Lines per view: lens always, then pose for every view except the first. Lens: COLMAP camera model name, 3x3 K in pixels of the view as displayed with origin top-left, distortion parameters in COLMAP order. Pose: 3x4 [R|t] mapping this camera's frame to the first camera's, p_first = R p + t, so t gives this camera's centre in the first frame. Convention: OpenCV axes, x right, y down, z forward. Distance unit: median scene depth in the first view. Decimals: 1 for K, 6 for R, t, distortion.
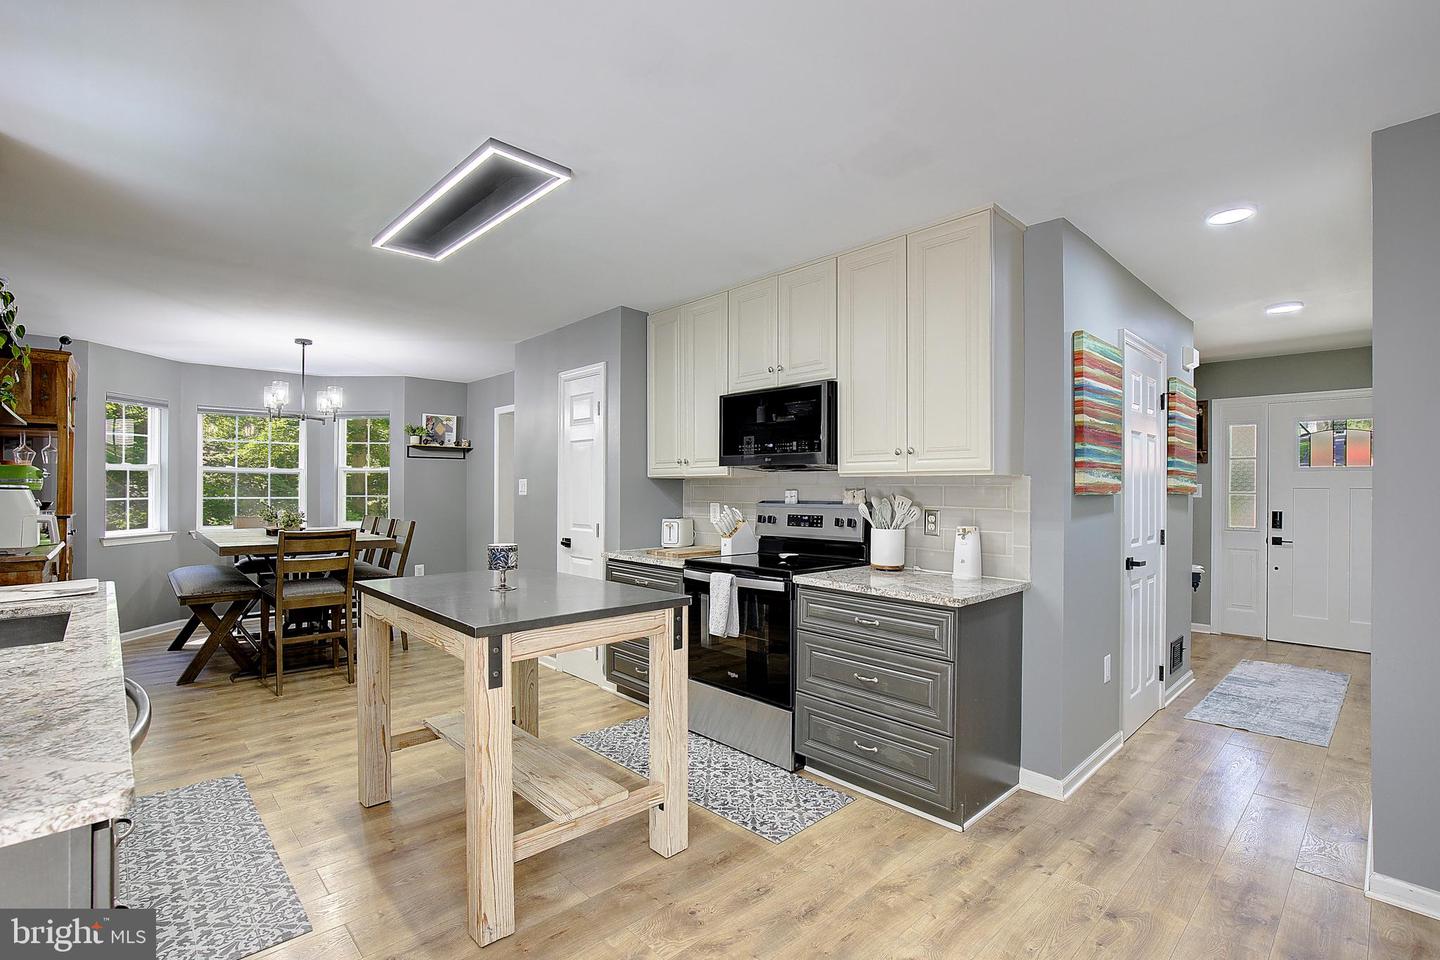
lens RADIAL K [[664.5, 0, 713.5], [0, 664.5, 479.7], [0, 0, 1]] dist [-0.022959, 0.005234]
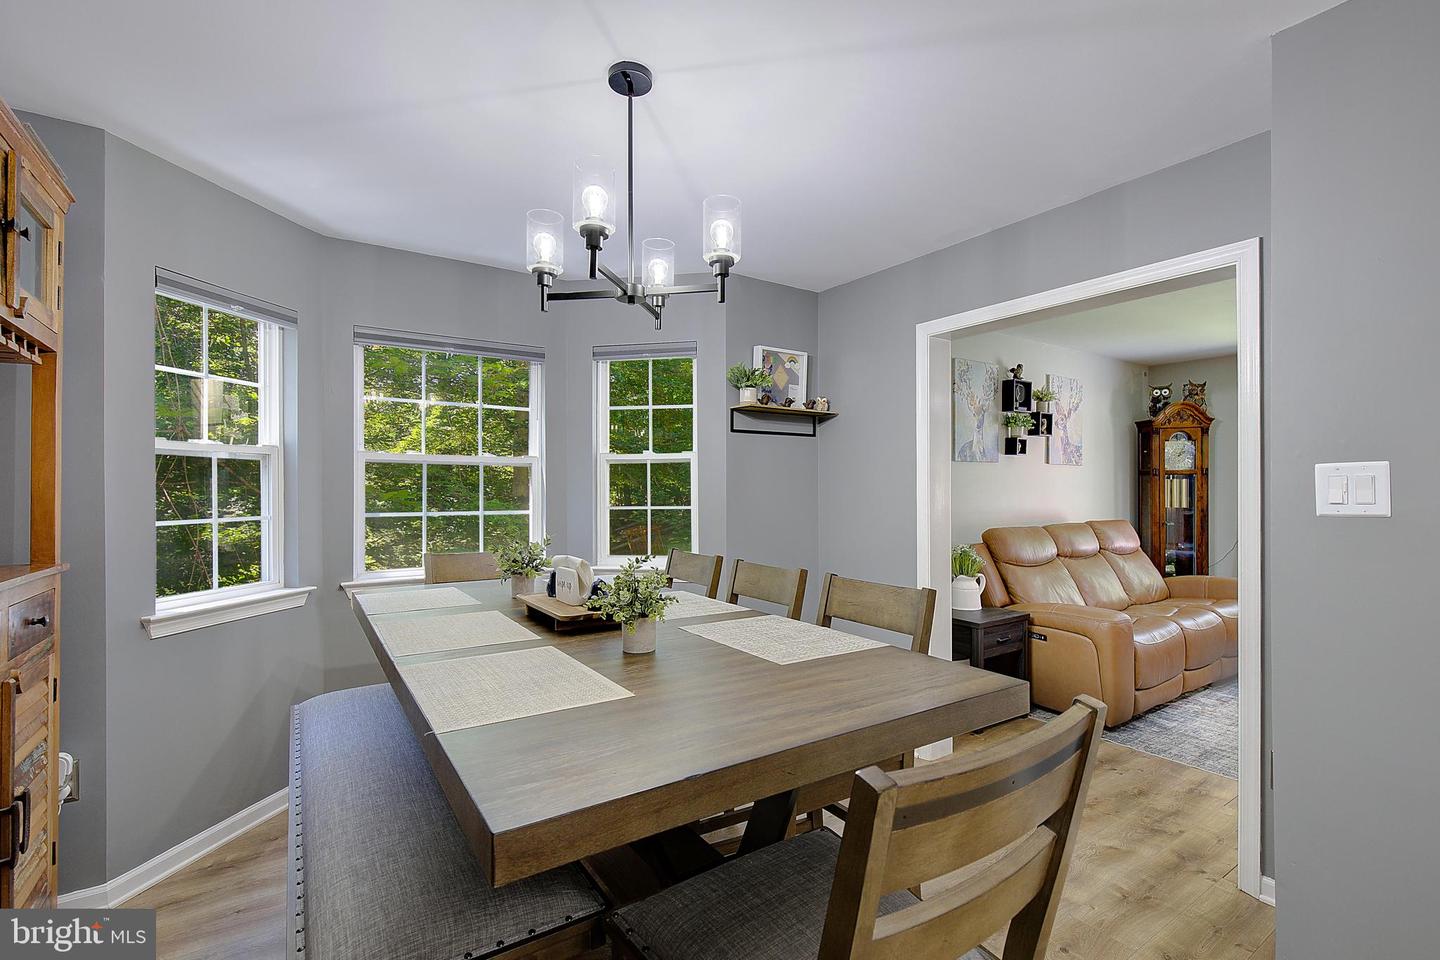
lens RADIAL K [[664.5, 0, 727.8], [0, 664.5, 484.1], [0, 0, 1]] dist [-0.022959, 0.005234]
pose [[0.989391, -0.008598, -0.145020, -0.390957], [0.009619, 0.999934, 0.006335, 0.003731], [0.144956, -0.007663, 0.989408, 0.491987]]
